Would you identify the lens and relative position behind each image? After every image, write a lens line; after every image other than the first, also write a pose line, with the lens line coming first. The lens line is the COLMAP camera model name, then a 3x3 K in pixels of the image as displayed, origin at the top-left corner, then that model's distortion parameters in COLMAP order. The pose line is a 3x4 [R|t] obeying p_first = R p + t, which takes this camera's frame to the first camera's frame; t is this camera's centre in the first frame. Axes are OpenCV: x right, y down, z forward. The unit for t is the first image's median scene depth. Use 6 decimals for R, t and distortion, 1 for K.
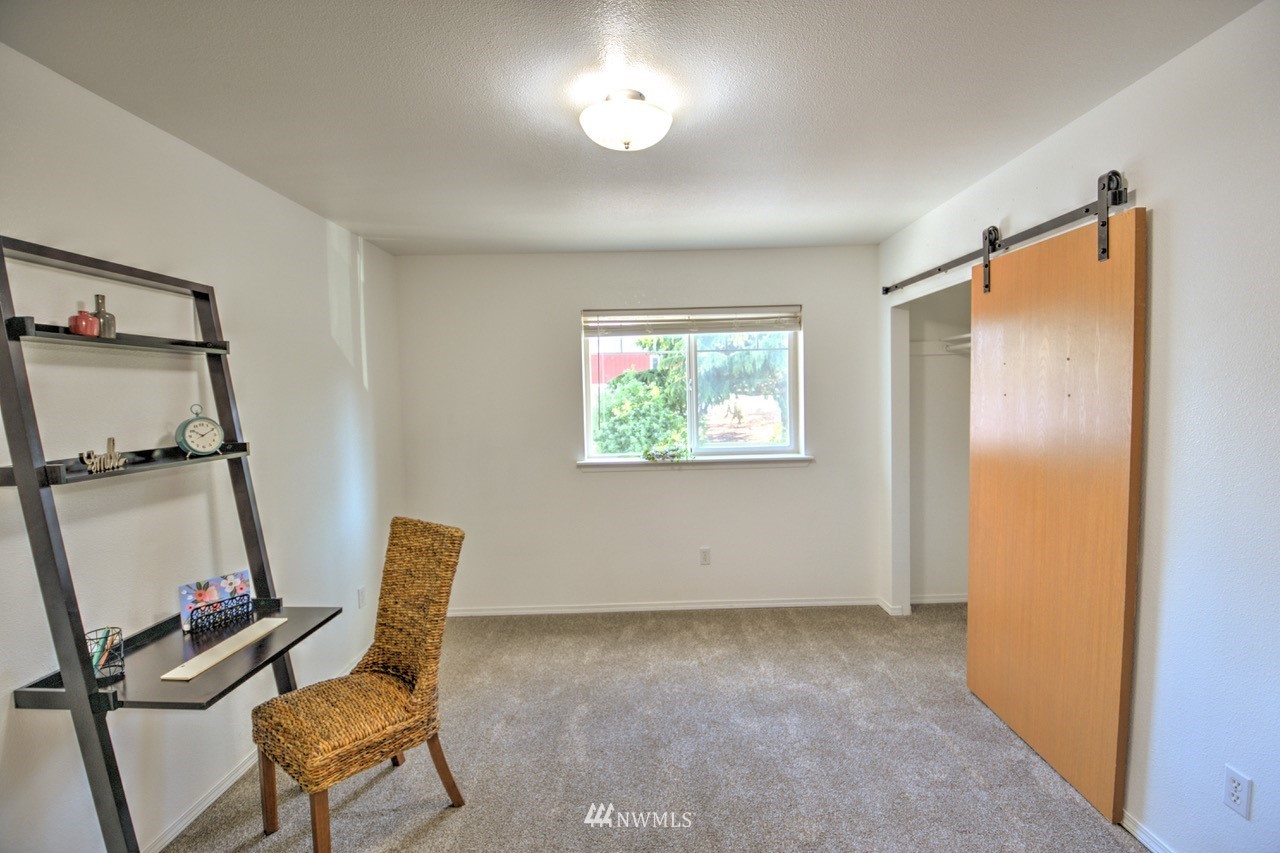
lens RADIAL K [[566.4, 0, 650.7], [0, 566.4, 425.3], [0, 0, 1]] dist [0.024264, -0.032757]
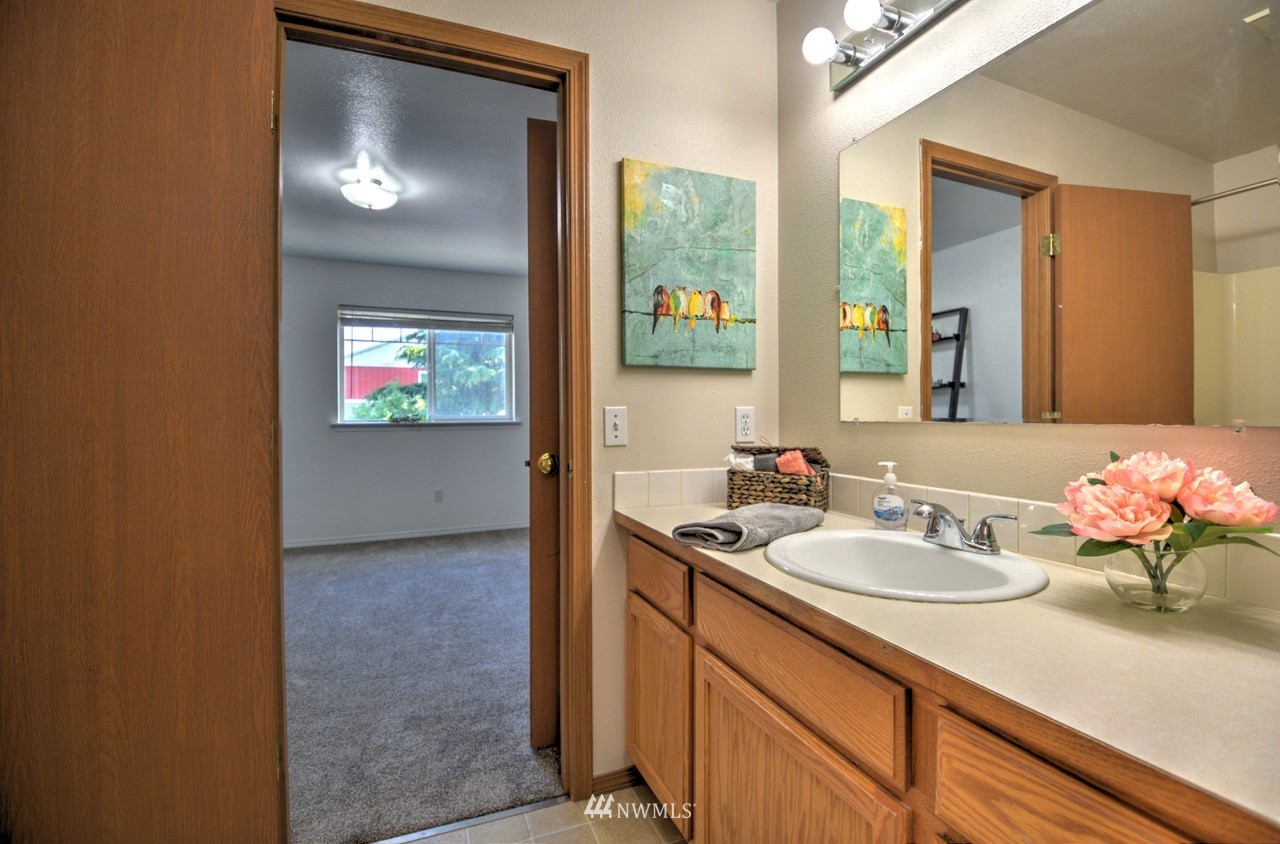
lens RADIAL K [[561.2, 0, 651.0], [0, 561.2, 416.9], [0, 0, 1]] dist [0.013067, -0.031201]
pose [[0.924452, 0.017338, 0.380903, 0.049541], [0.002860, 0.998622, -0.052398, 0.113380], [-0.381287, 0.049529, 0.923129, -0.403094]]
